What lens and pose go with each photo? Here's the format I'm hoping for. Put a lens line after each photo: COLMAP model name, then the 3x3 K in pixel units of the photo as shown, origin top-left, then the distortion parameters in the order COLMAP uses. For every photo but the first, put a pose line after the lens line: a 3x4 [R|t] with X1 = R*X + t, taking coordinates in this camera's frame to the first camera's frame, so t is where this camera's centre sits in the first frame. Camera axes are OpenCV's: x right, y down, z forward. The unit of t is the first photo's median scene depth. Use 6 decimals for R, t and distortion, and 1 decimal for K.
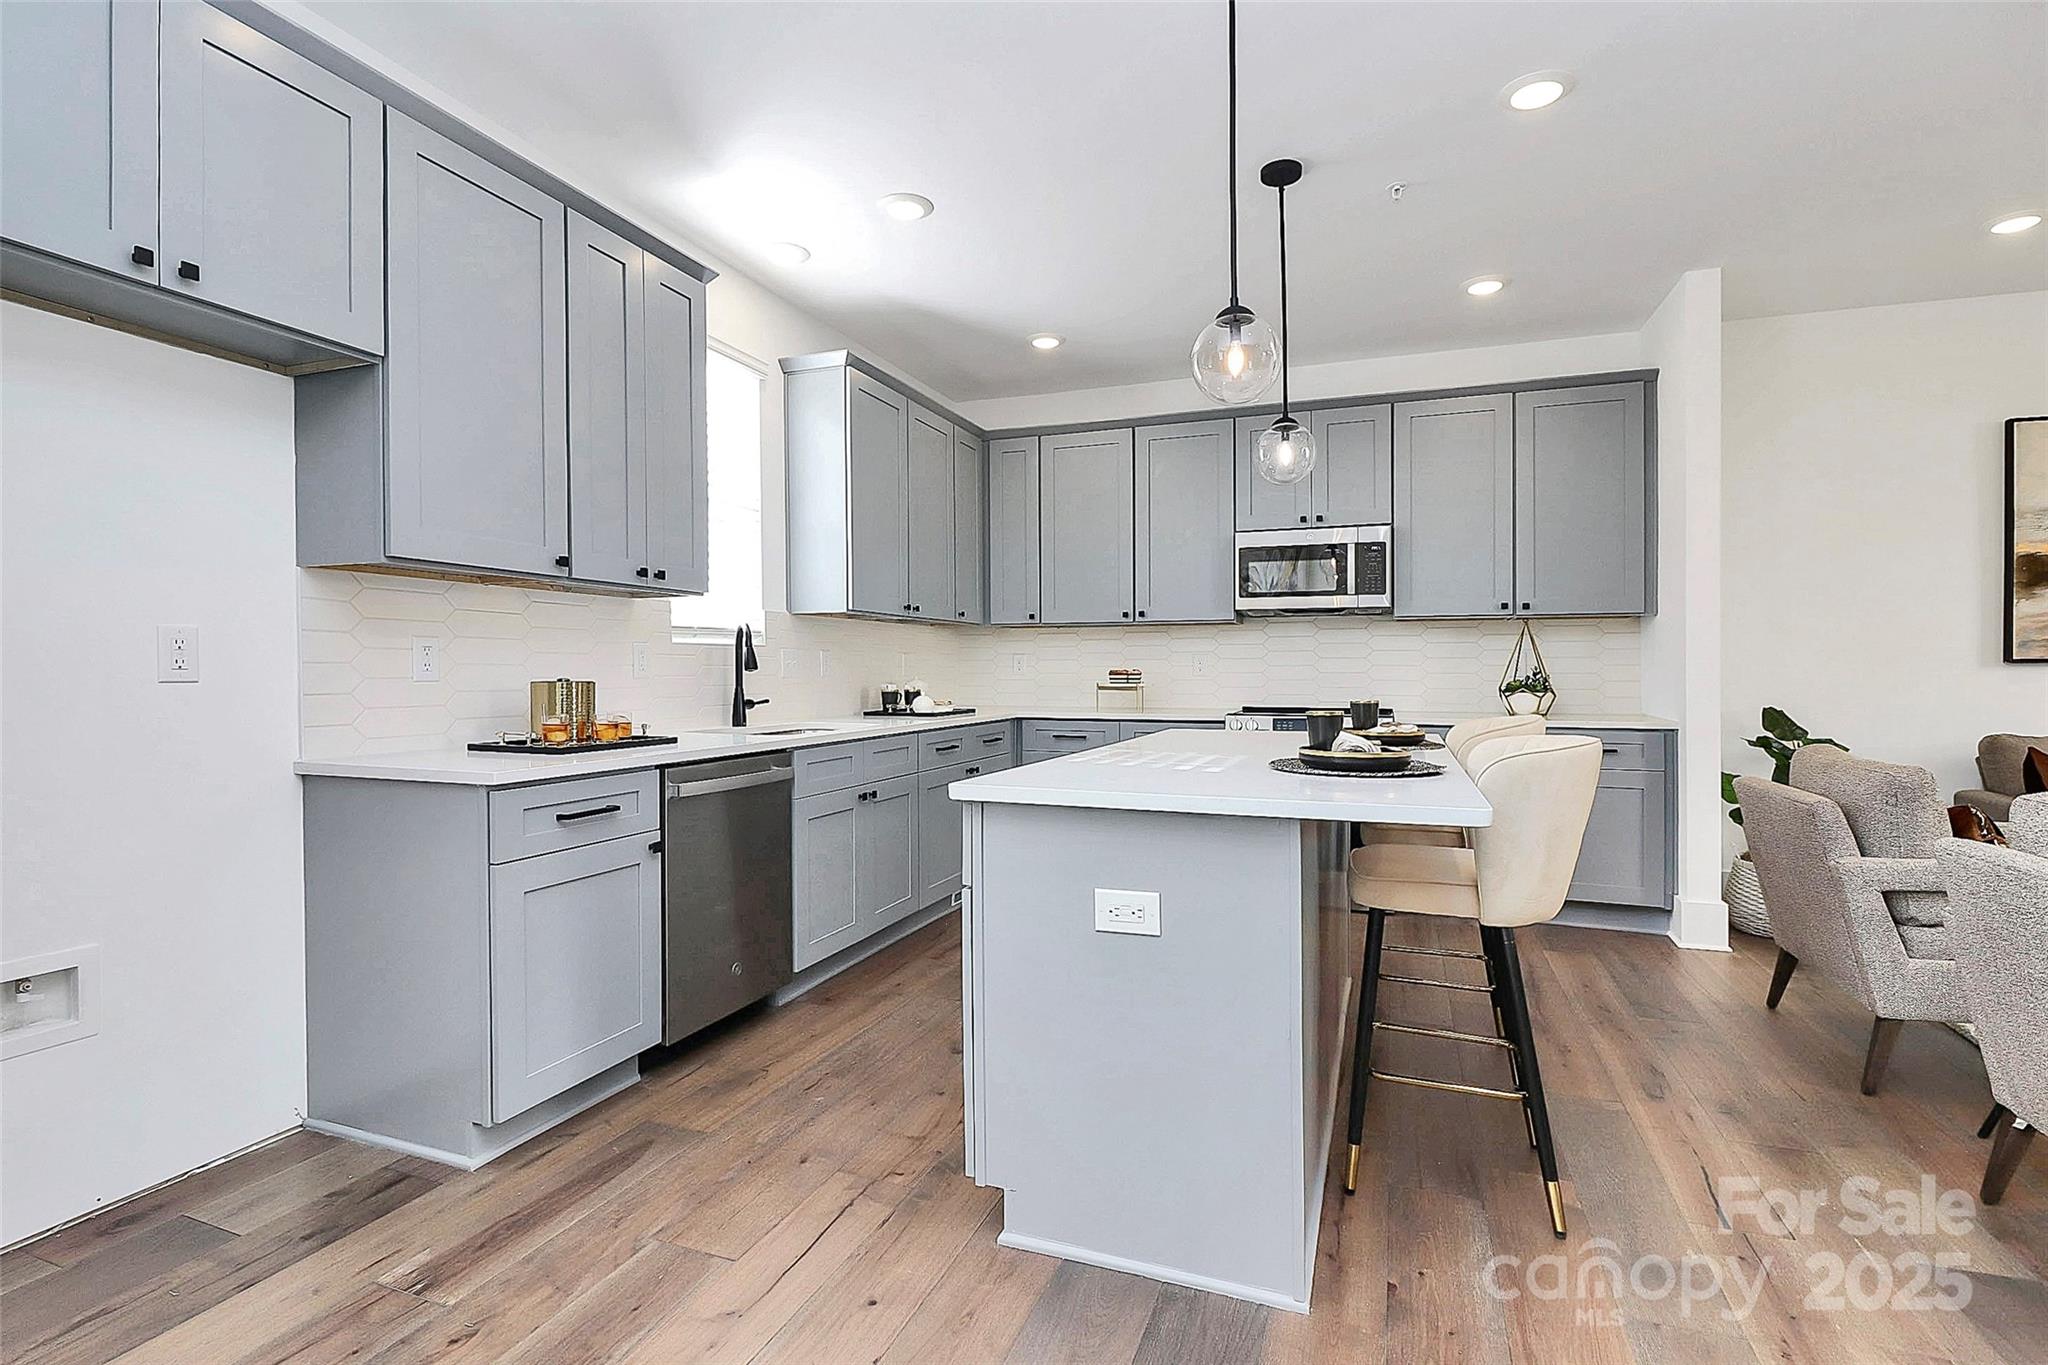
lens RADIAL K [[986.4, 0, 1015.2], [0, 986.4, 666.7], [0, 0, 1]] dist [-0.025103, -0.003060]
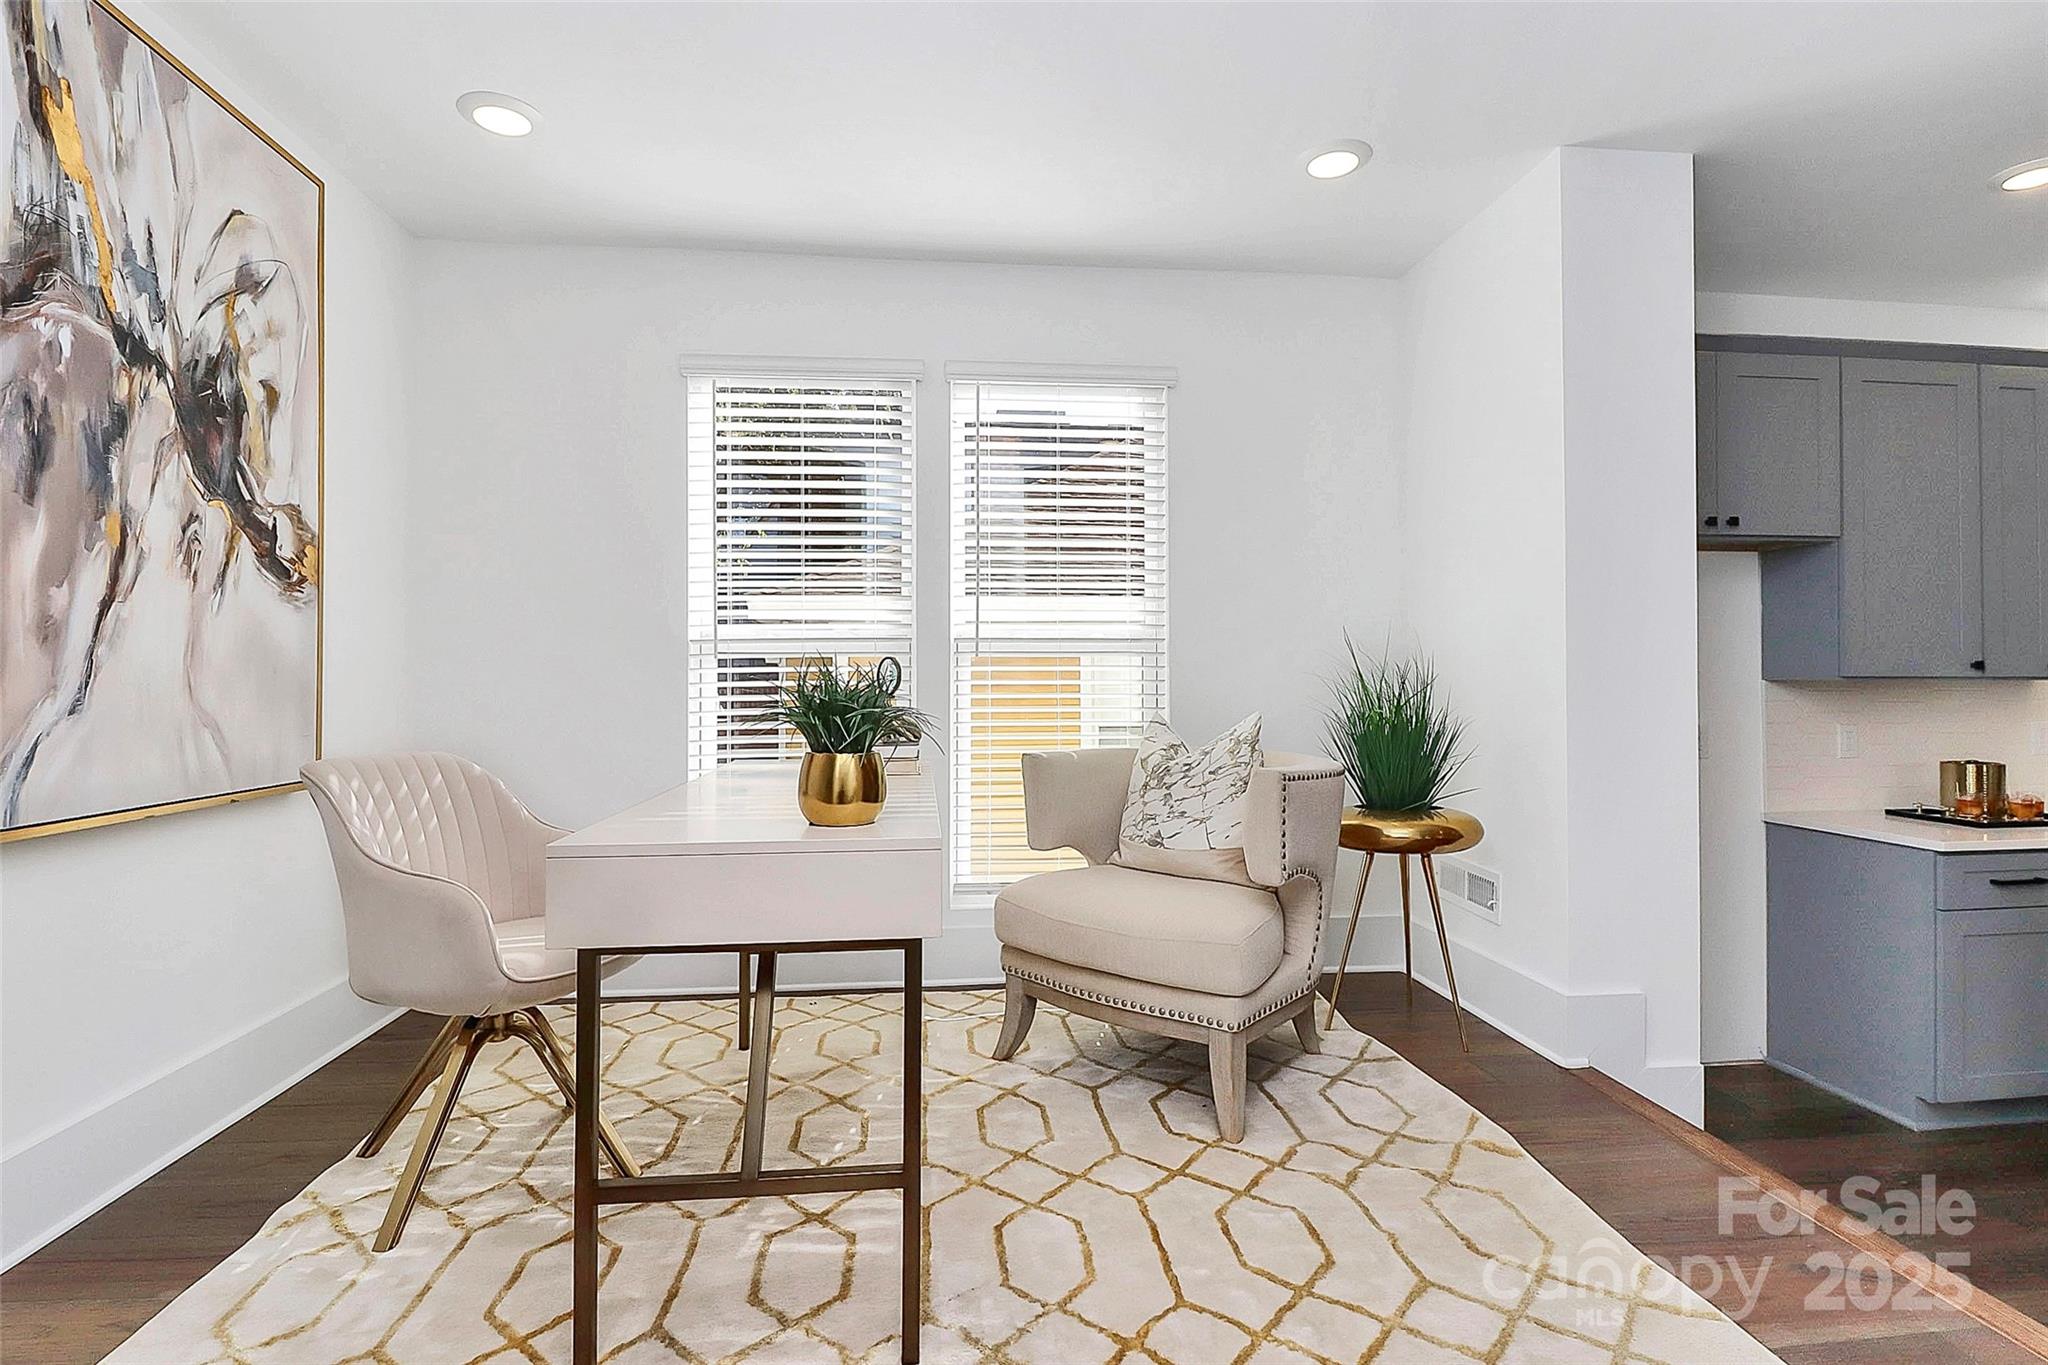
lens RADIAL K [[986.4, 0, 1011.1], [0, 986.4, 690.5], [0, 0, 1]] dist [-0.025103, -0.003060]
pose [[0.440214, 0.011644, -0.897817, 0.042181], [0.002208, 0.999899, 0.014050, -0.058757], [0.897890, -0.008167, 0.440144, -0.351893]]
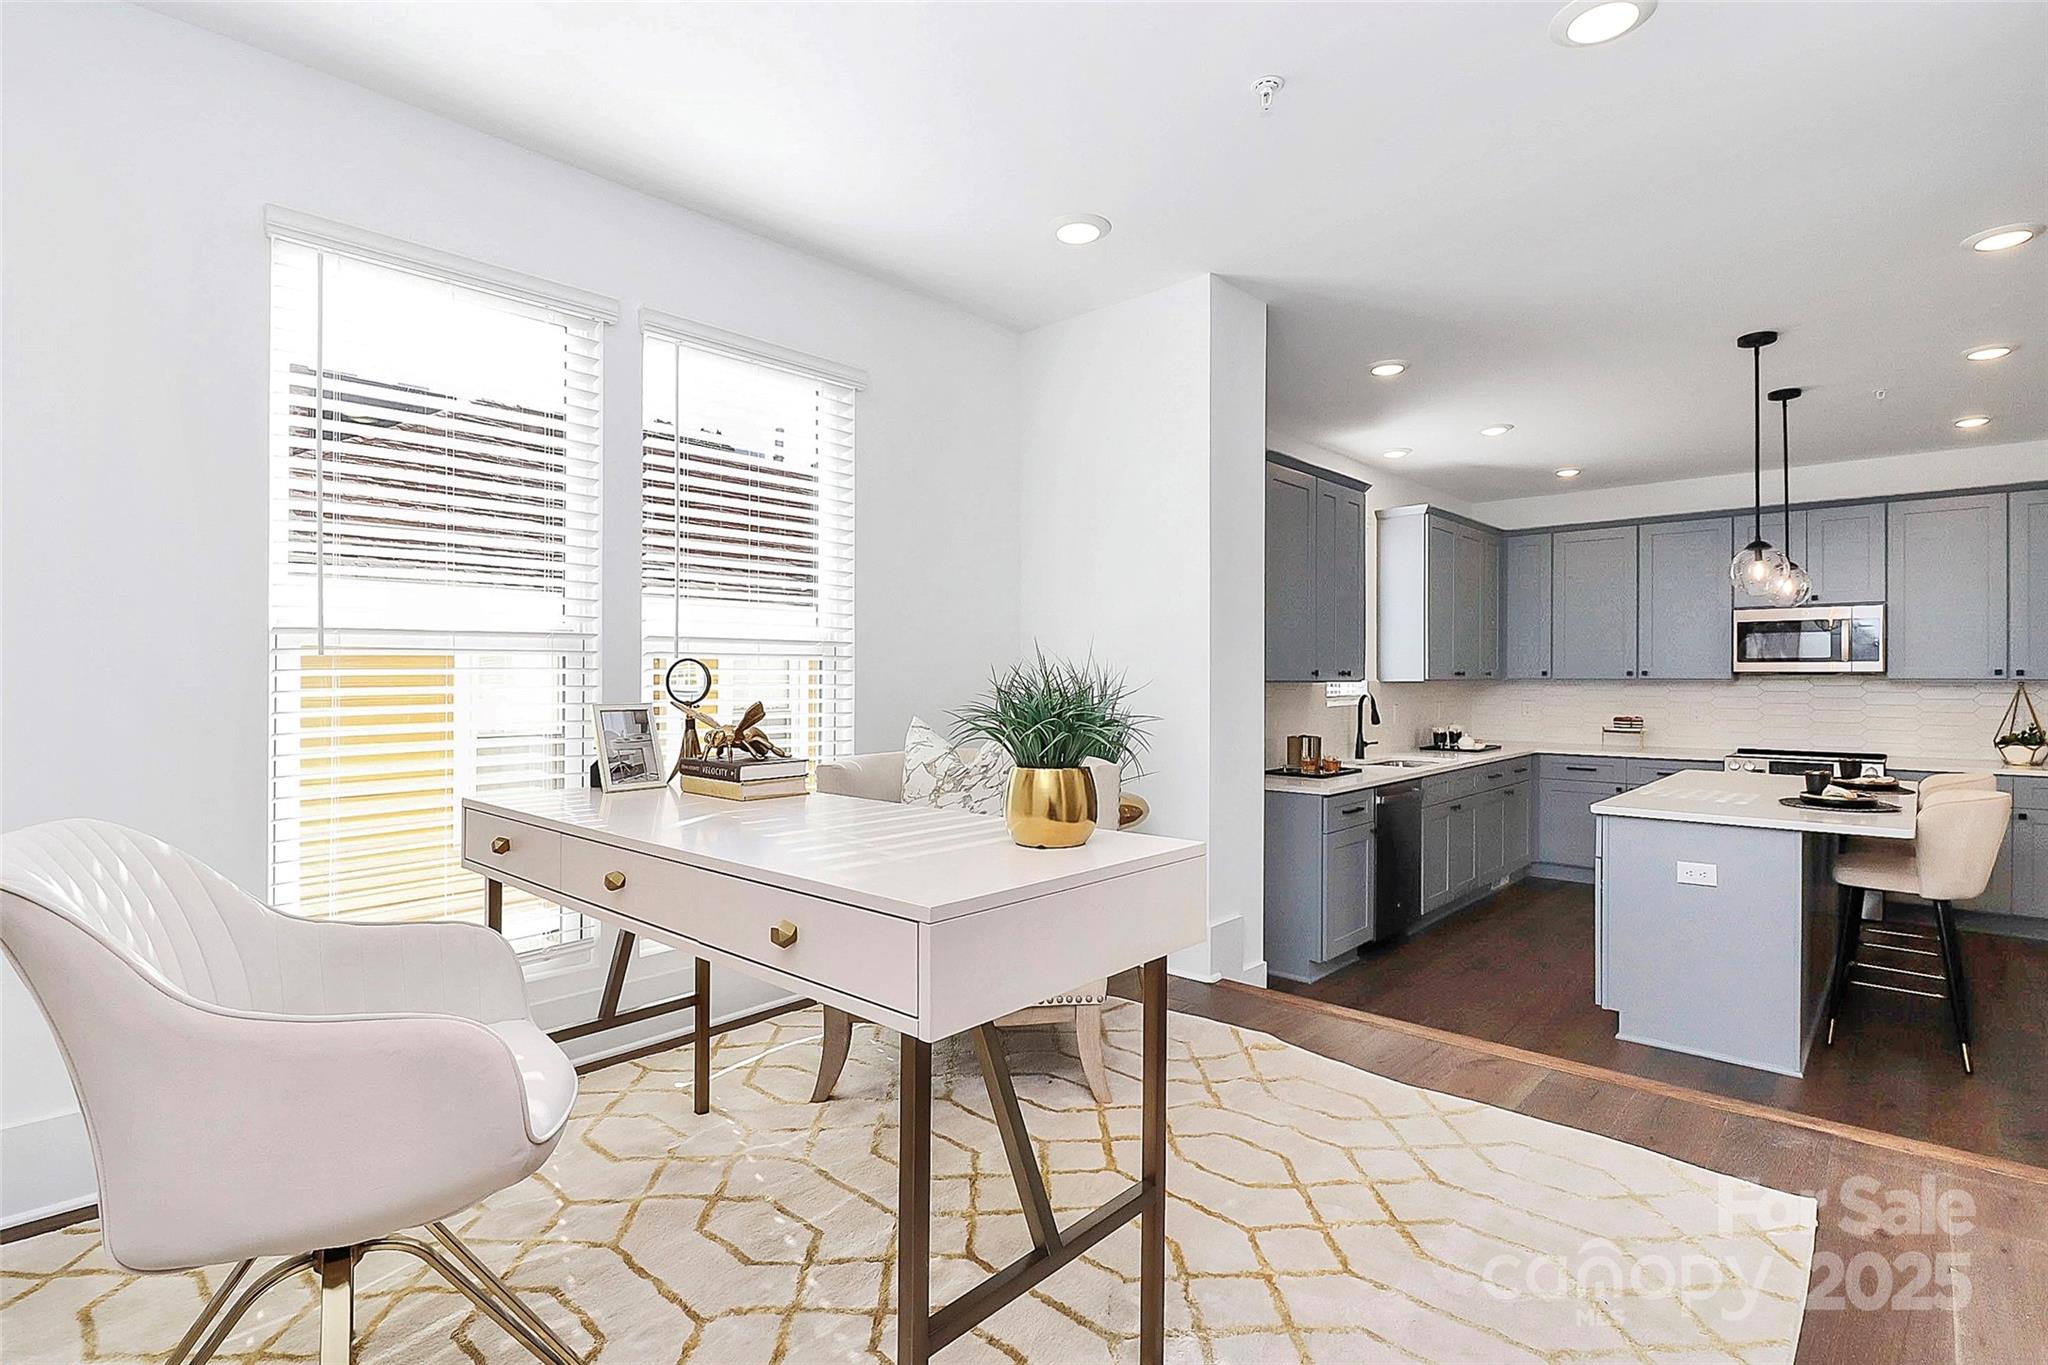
lens RADIAL K [[986.4, 0, 1025.9], [0, 986.4, 687.1], [0, 0, 1]] dist [-0.025103, -0.003060]
pose [[0.927812, 0.003019, -0.373036, -0.168460], [0.001460, 0.999930, 0.011725, -0.062126], [0.373045, -0.011423, 0.927743, -0.541595]]
